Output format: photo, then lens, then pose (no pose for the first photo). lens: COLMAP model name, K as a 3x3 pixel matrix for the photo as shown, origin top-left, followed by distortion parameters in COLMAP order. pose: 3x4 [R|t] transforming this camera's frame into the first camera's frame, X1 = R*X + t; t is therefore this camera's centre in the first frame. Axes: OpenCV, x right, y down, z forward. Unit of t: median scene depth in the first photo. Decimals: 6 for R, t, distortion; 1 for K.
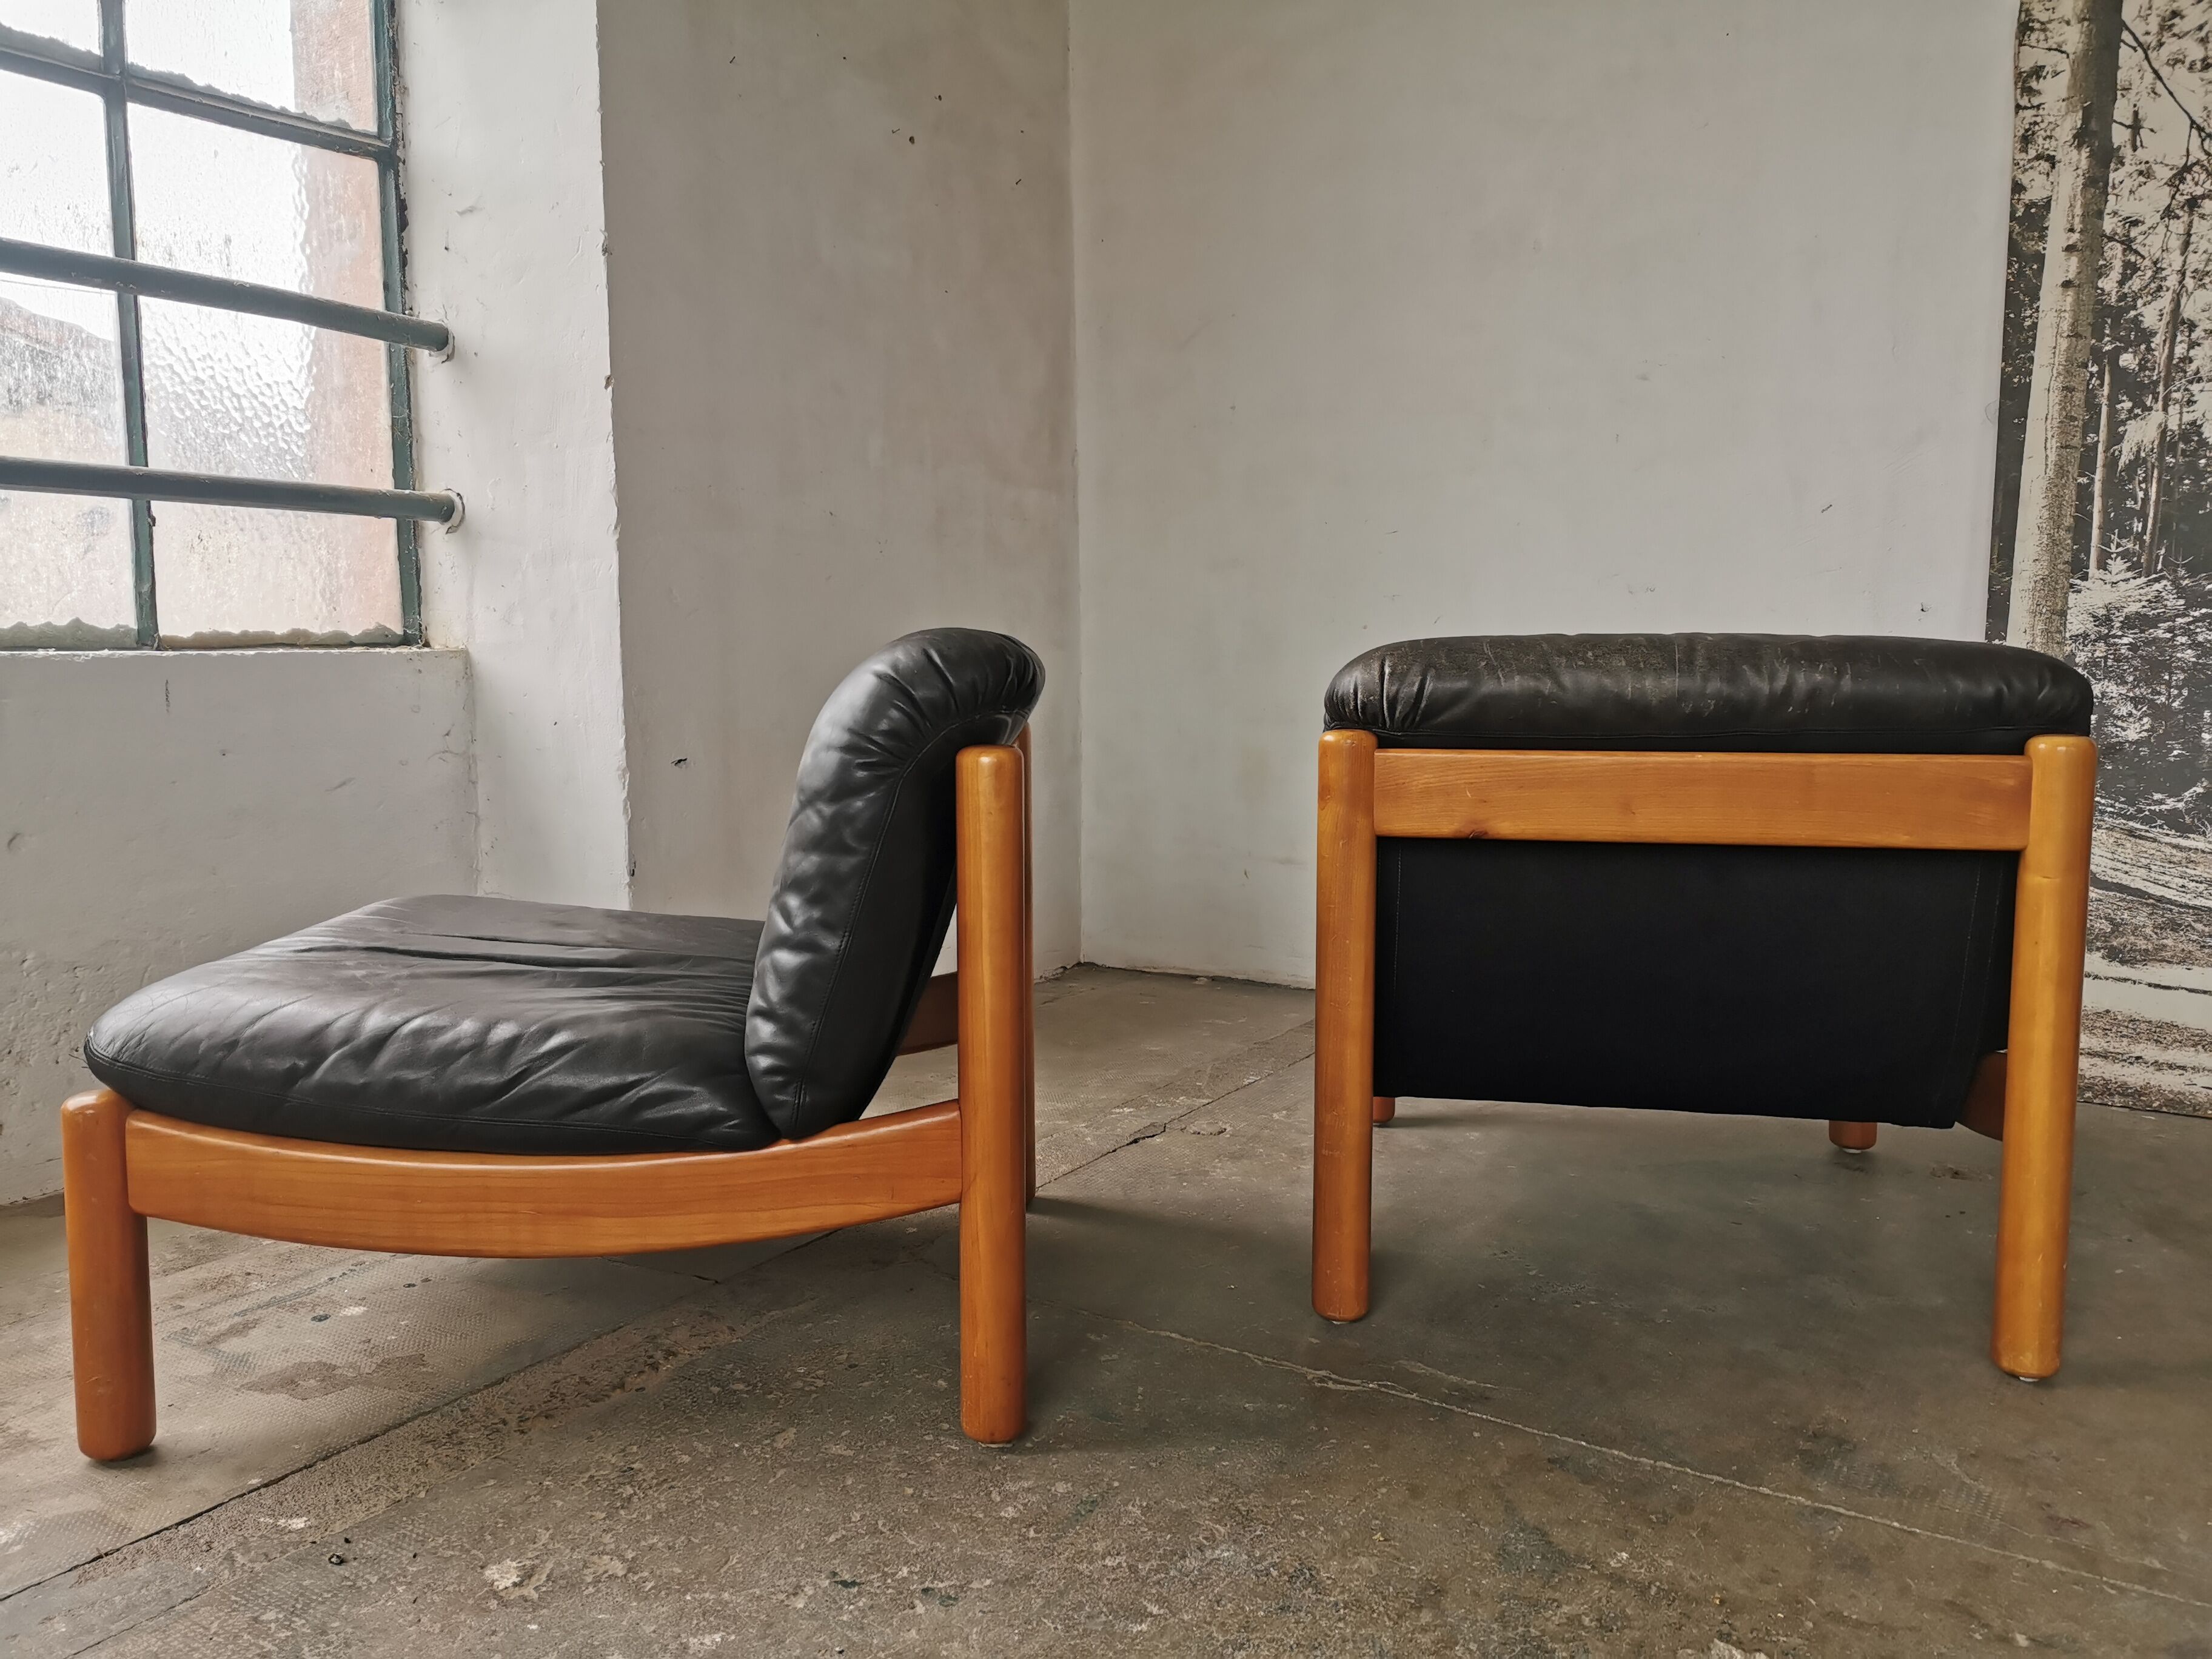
lens RADIAL K [[1725.3, 0, 1118.3], [0, 1725.3, 826.8], [0, 0, 1]] dist [0.047814, -0.059684]
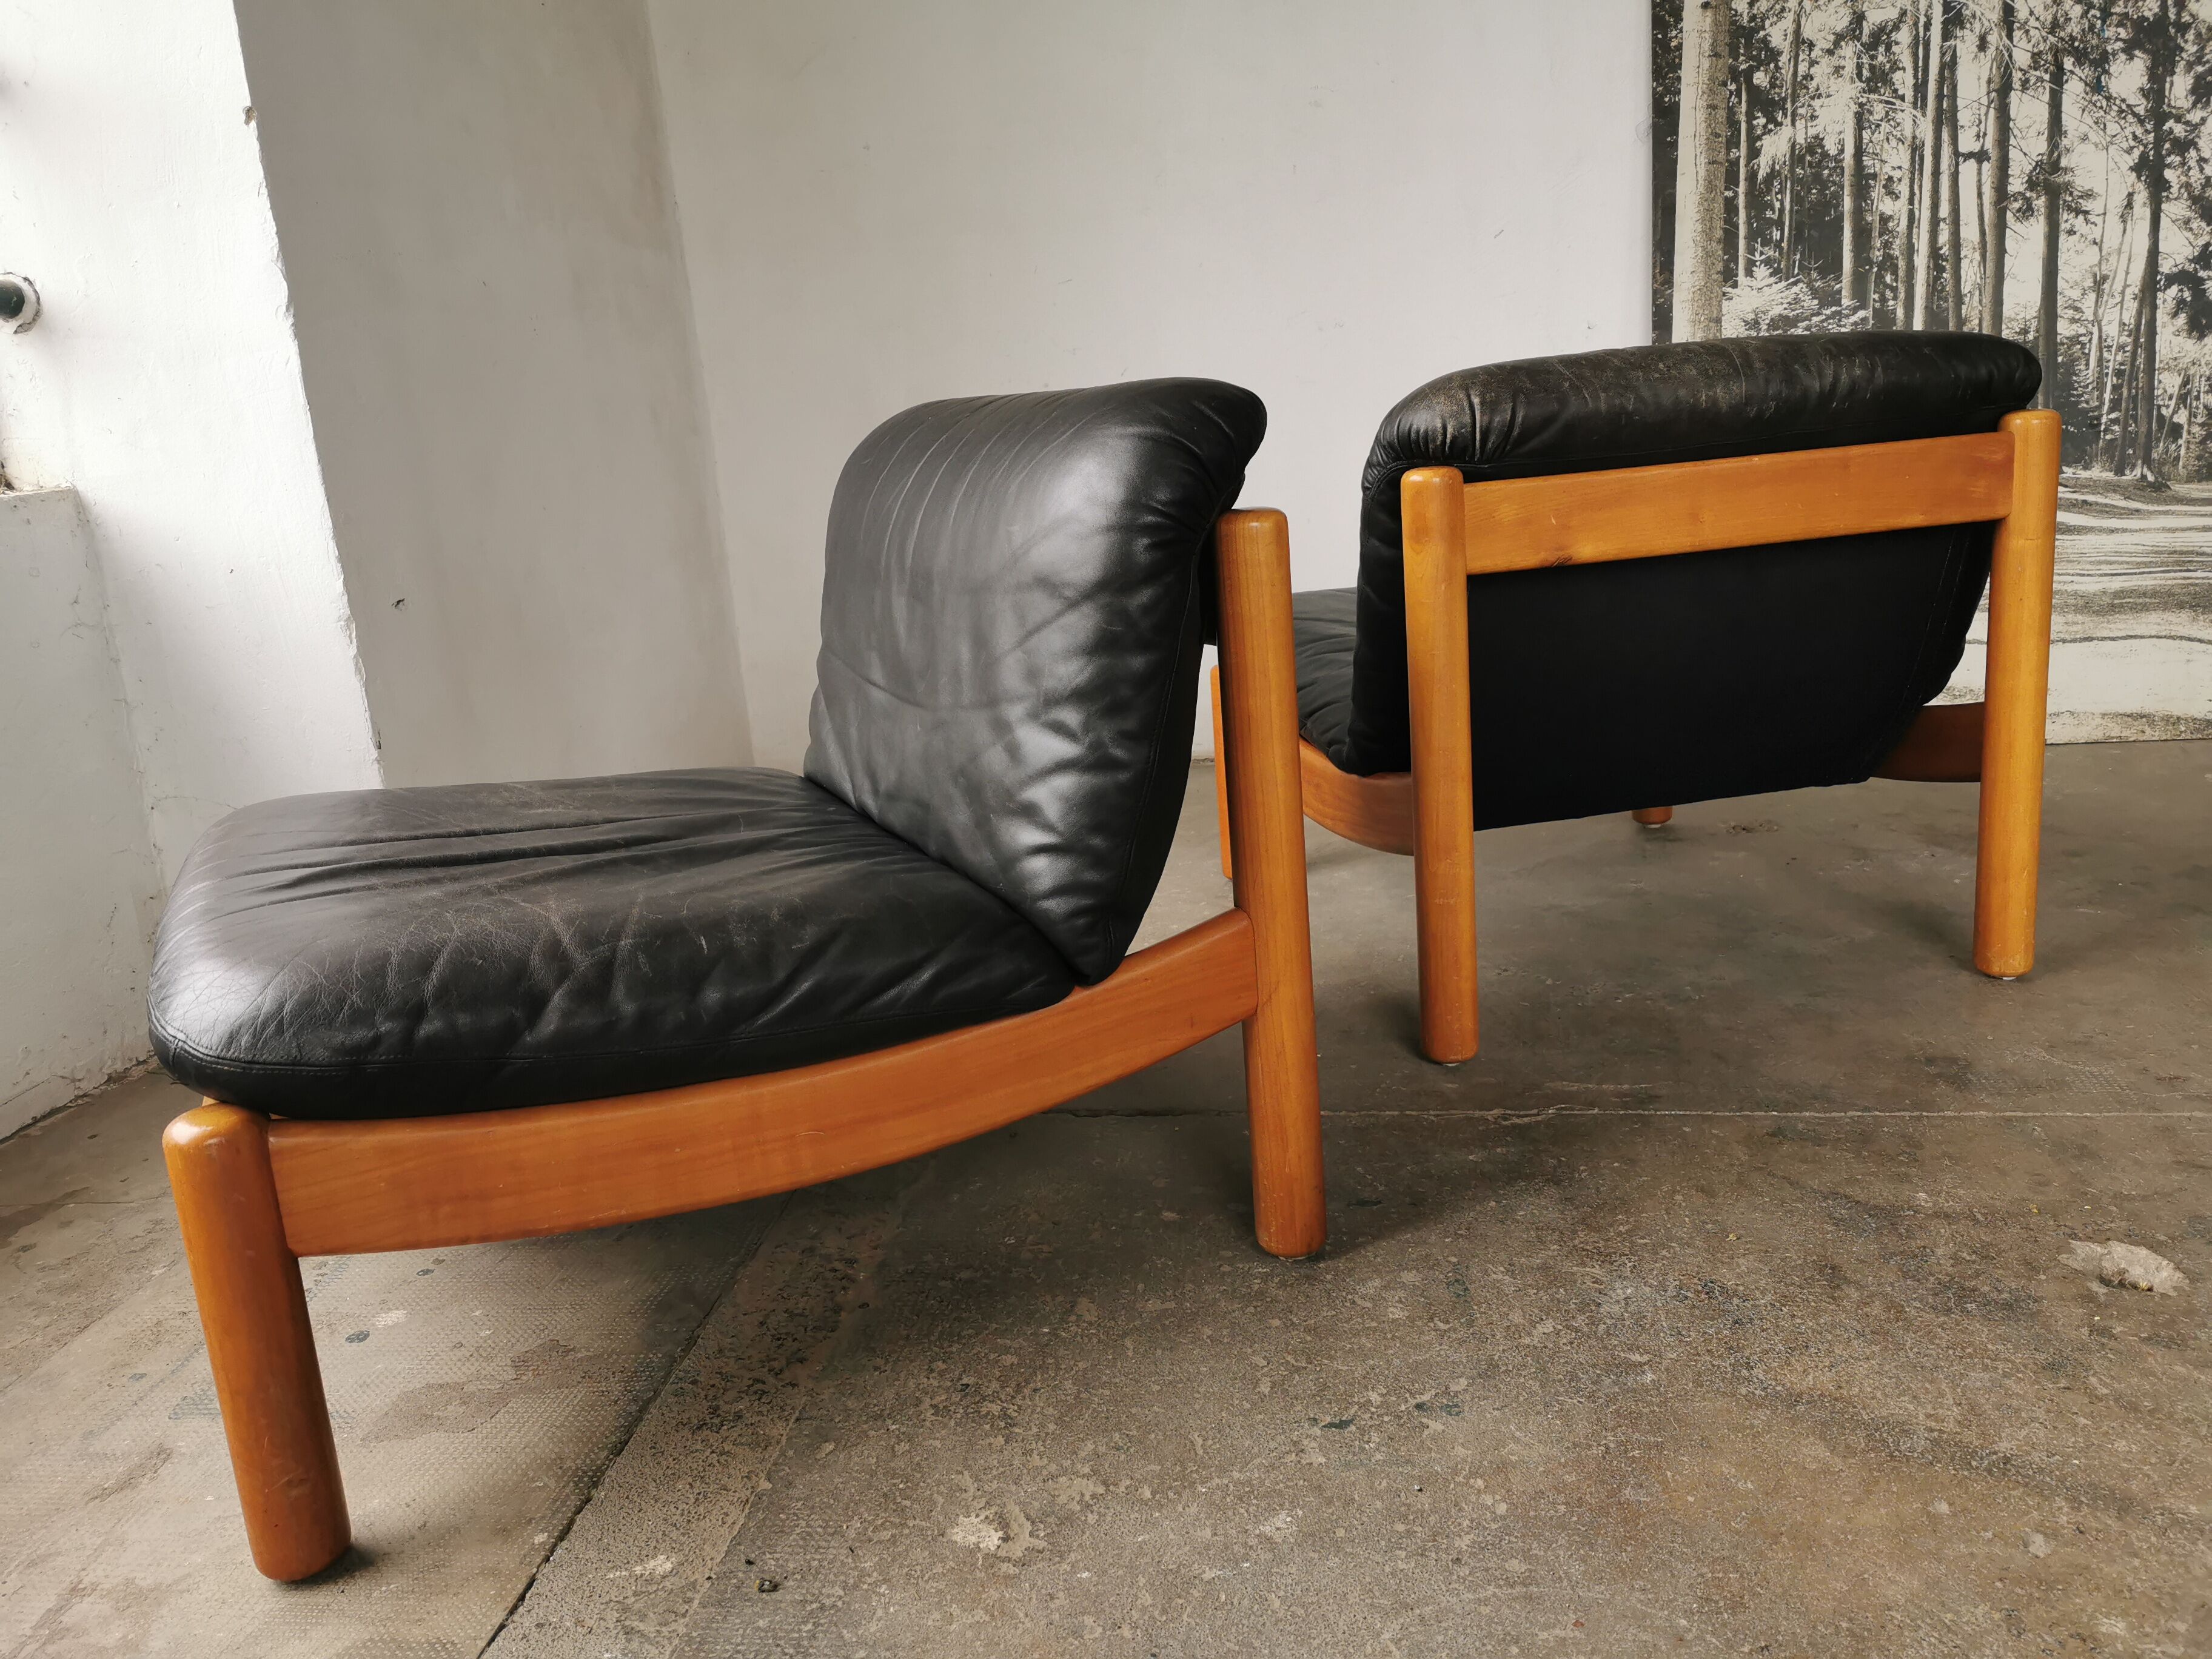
lens RADIAL K [[1725.3, 0, 1124.0], [0, 1725.3, 823.9], [0, 0, 1]] dist [0.047814, -0.059684]
pose [[0.913278, -0.165527, 0.372188, -0.299079], [0.118537, 0.982166, 0.145943, -0.015920], [-0.389708, -0.089168, 0.916612, 0.121167]]
